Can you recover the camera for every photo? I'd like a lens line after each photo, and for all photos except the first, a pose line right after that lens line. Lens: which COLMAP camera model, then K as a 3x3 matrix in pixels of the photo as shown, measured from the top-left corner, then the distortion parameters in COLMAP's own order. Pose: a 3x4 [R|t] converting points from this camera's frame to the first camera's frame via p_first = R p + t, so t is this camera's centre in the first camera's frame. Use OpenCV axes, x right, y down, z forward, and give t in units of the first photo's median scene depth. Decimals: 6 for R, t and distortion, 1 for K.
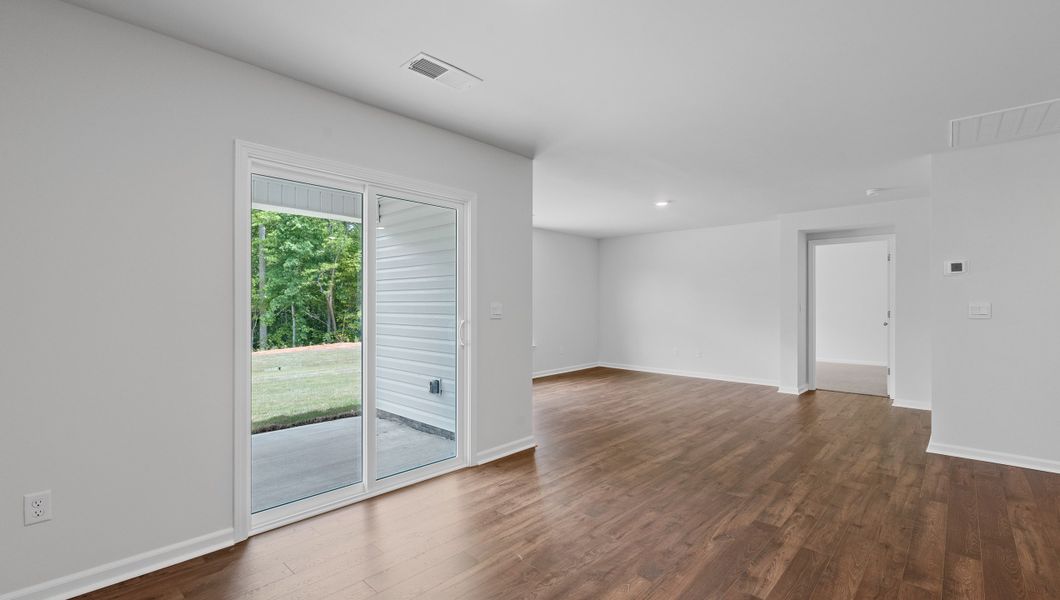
lens RADIAL K [[464.8, 0, 531.4], [0, 464.8, 309.9], [0, 0, 1]] dist [0.000789, 0.000609]
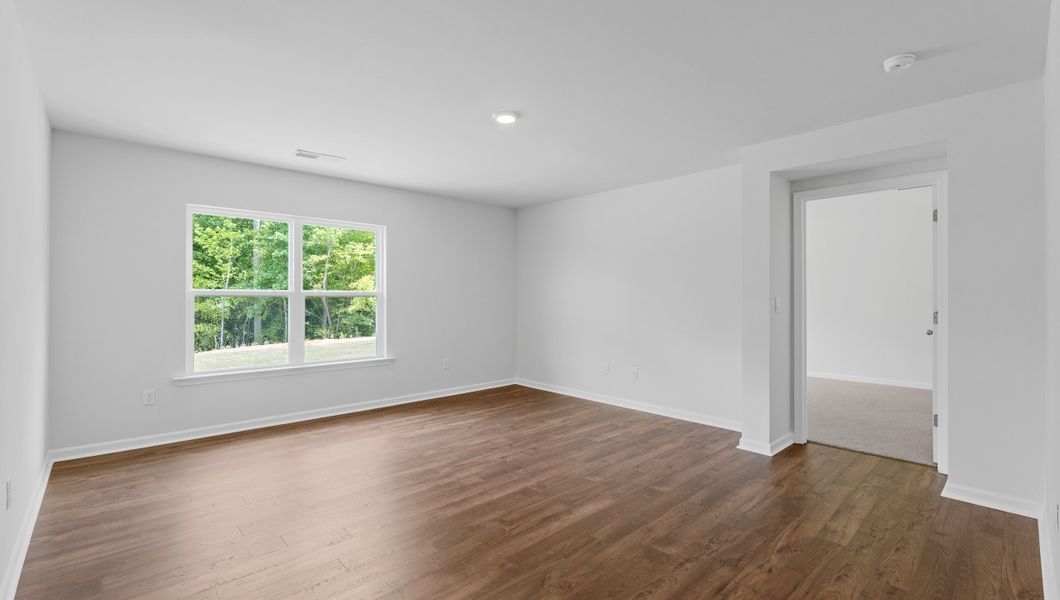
lens RADIAL K [[462.0, 0, 532.7], [0, 462.0, 301.3], [0, 0, 1]] dist [-0.003534, 0.000011]
pose [[0.997767, -0.000376, -0.066783, 0.355448], [0.000034, 0.999987, -0.005124, -0.006068], [0.066784, 0.005110, 0.997754, 0.457889]]
